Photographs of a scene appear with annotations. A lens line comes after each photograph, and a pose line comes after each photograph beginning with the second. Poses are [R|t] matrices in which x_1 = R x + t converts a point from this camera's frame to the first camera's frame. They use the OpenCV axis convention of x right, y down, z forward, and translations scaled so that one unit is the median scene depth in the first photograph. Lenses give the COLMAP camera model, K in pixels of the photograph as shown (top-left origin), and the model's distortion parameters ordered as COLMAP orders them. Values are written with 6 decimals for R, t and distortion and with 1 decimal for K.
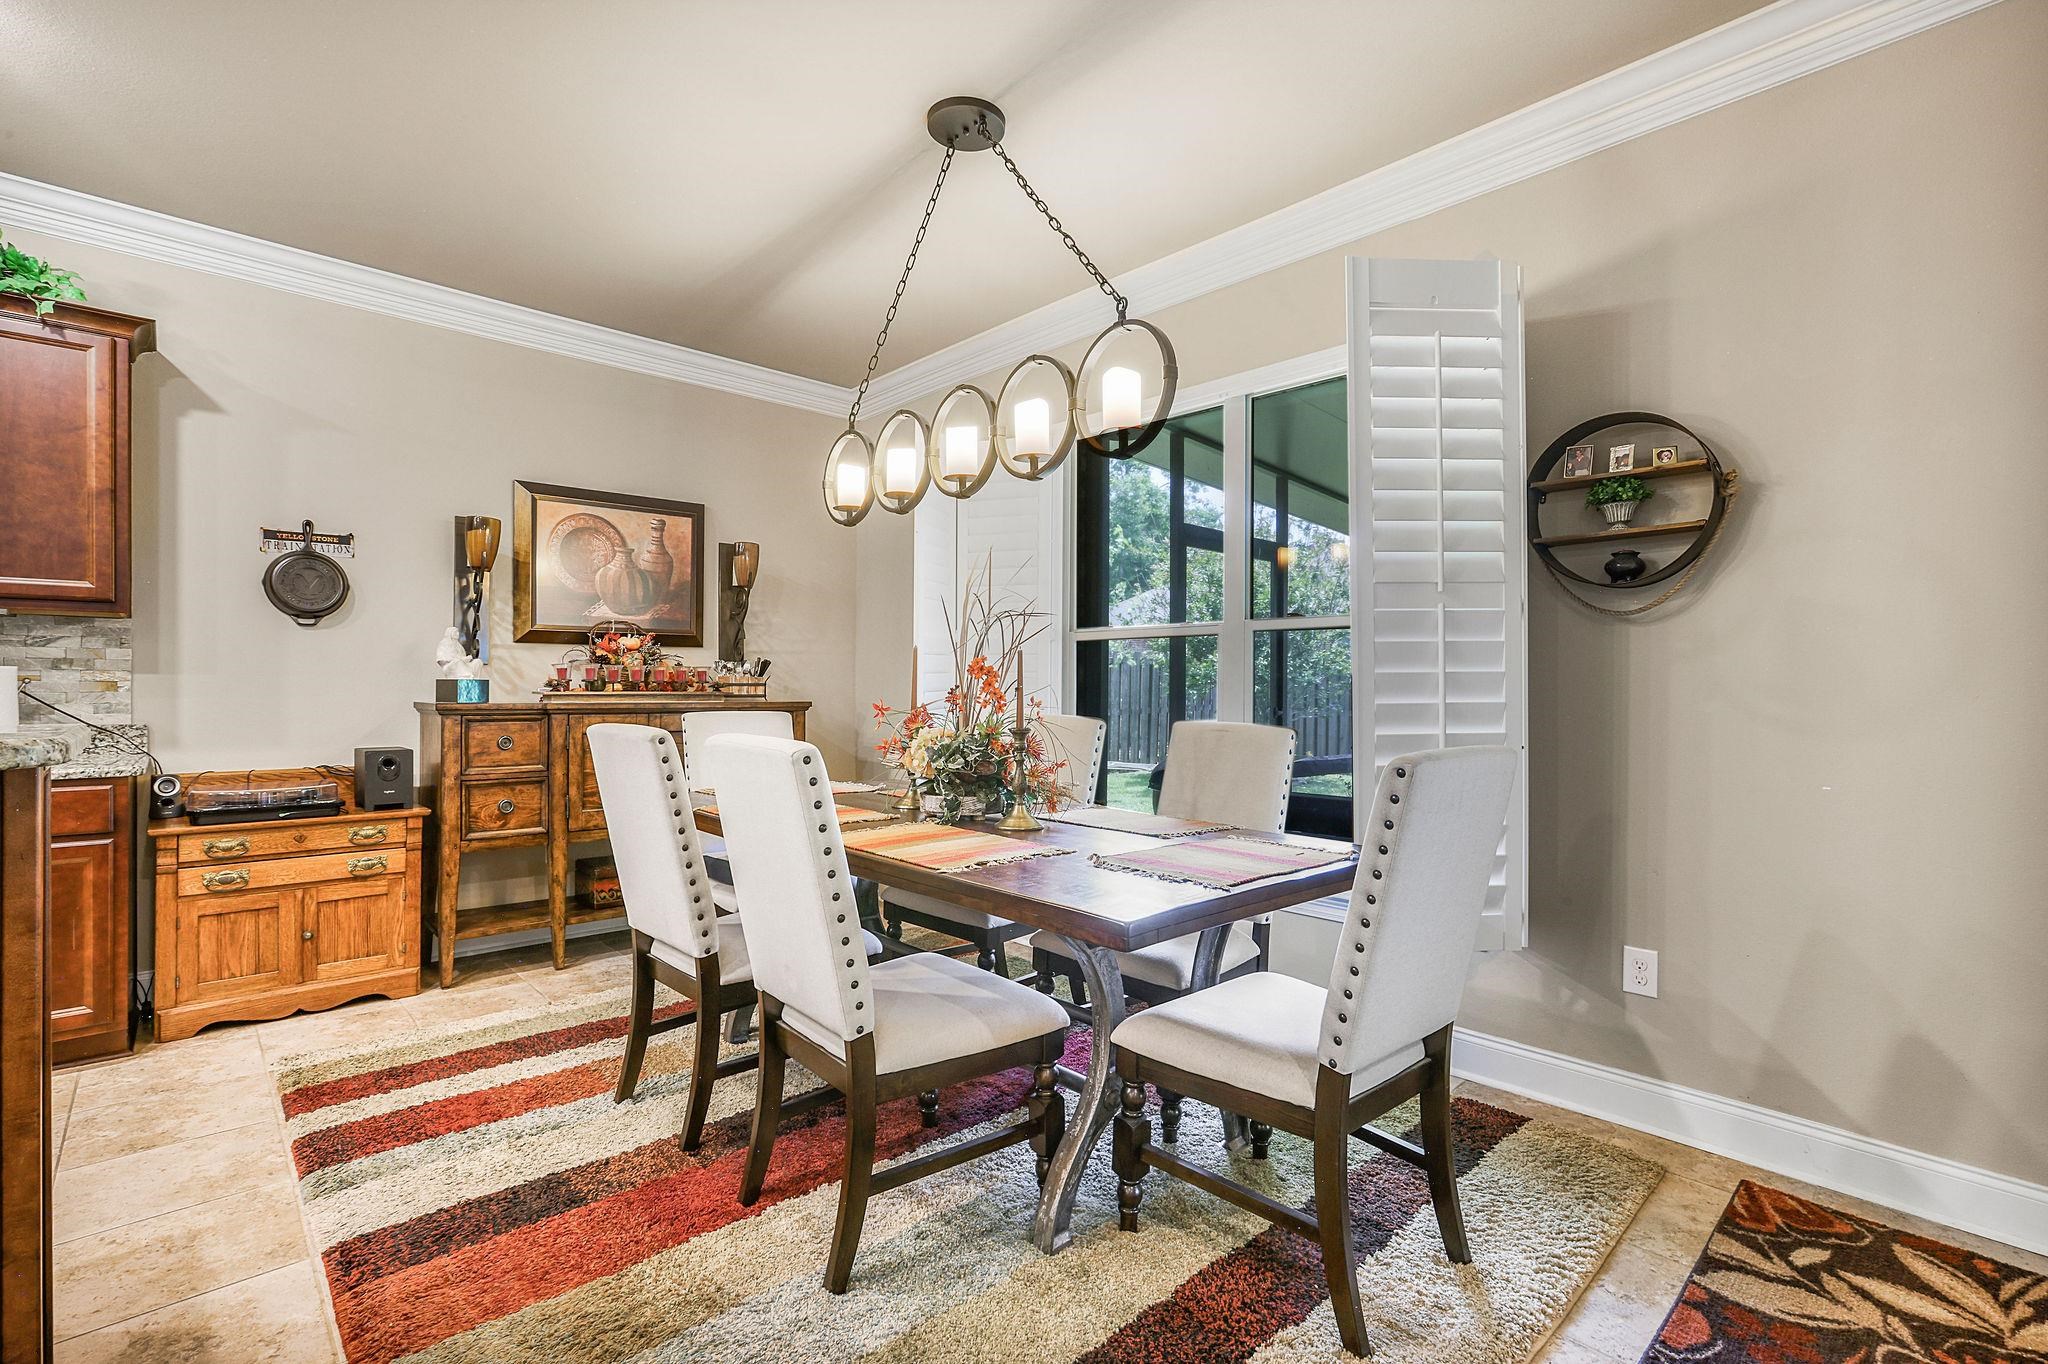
lens RADIAL K [[942.0, 0, 1017.8], [0, 942.0, 681.9], [0, 0, 1]] dist [-0.003656, 0.004815]
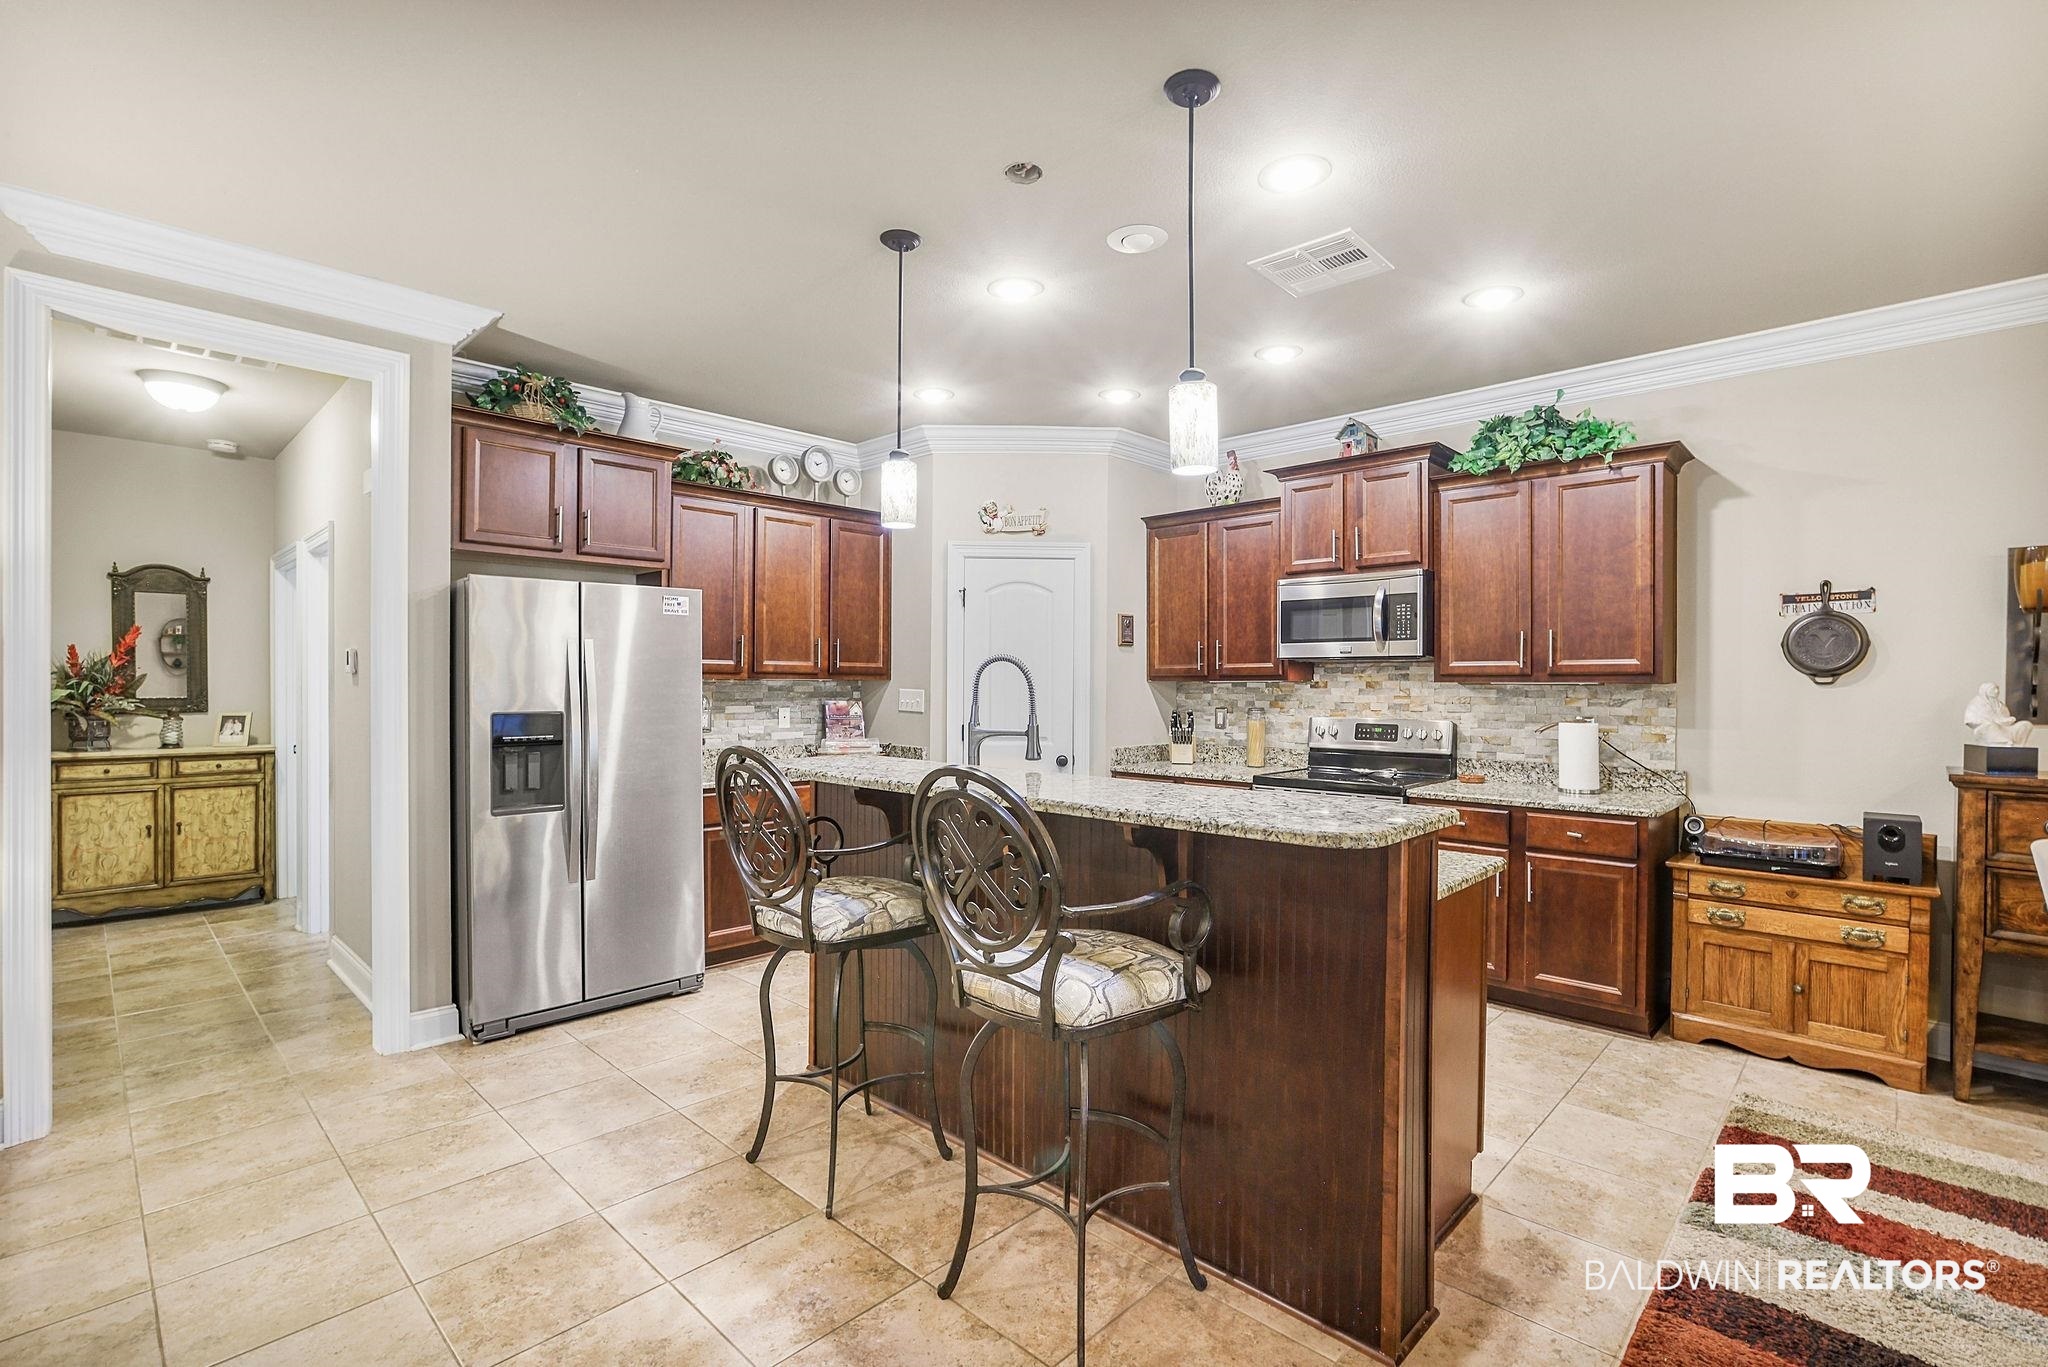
lens RADIAL K [[942.0, 0, 1052.4], [0, 942.0, 681.0], [0, 0, 1]] dist [-0.003656, 0.004815]
pose [[0.077543, -0.002484, -0.996986, 0.222308], [0.003799, 0.999990, -0.002196, -0.072589], [0.996982, -0.003617, 0.077551, 0.098912]]
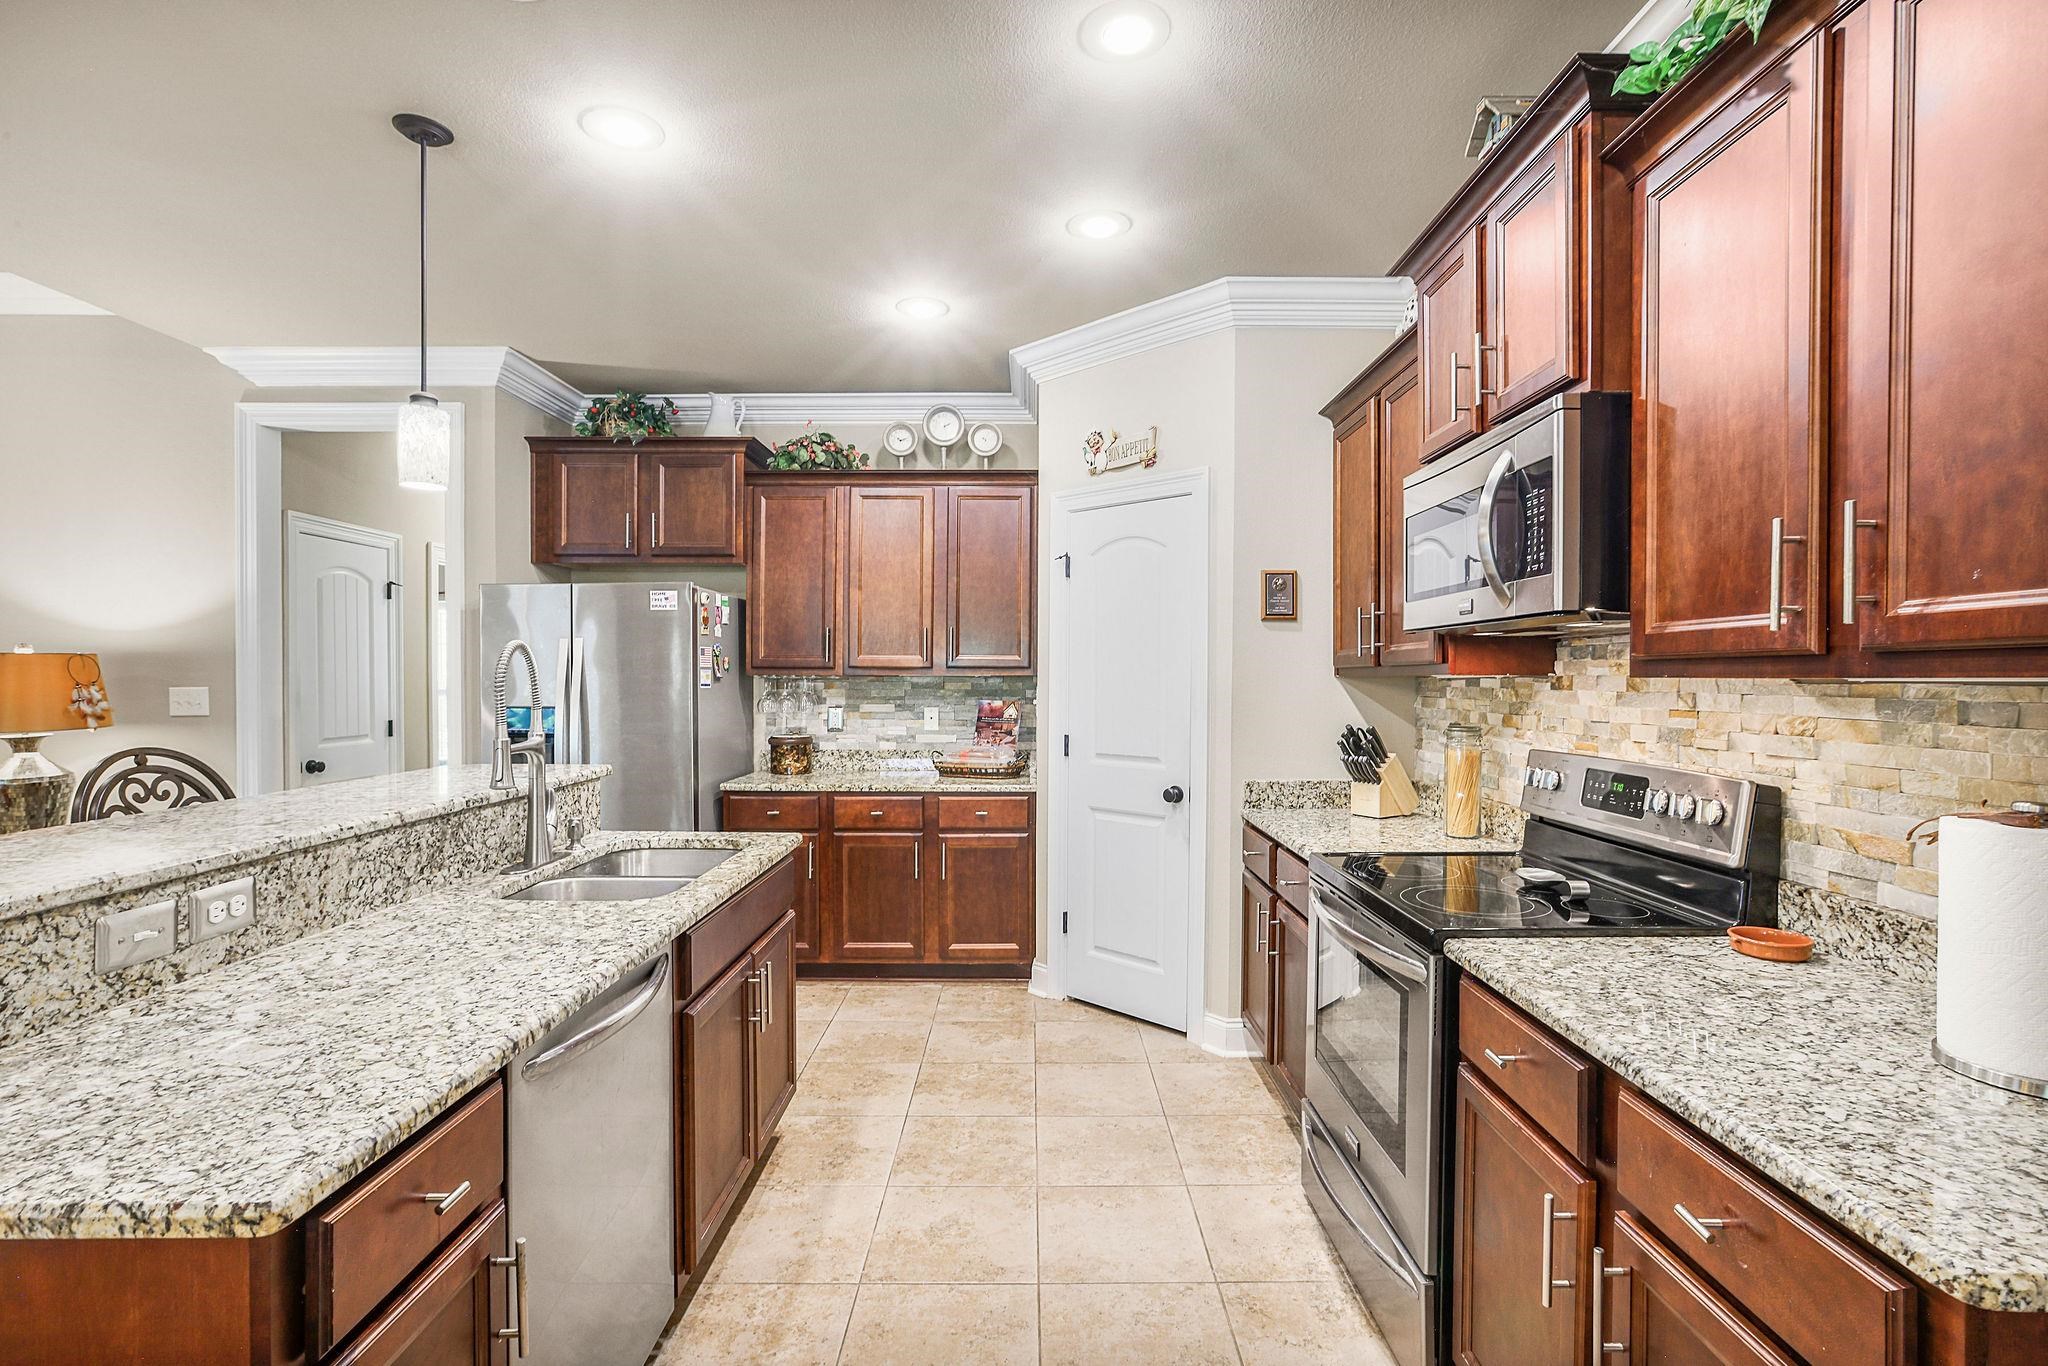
lens RADIAL K [[942.0, 0, 1024.0], [0, 942.0, 693.1], [0, 0, 1]] dist [-0.003656, 0.004815]
pose [[-0.677193, 0.009594, -0.735743, -0.486970], [0.002122, 0.999936, 0.011086, -0.069258], [0.735802, 0.005946, -0.677171, 0.879534]]
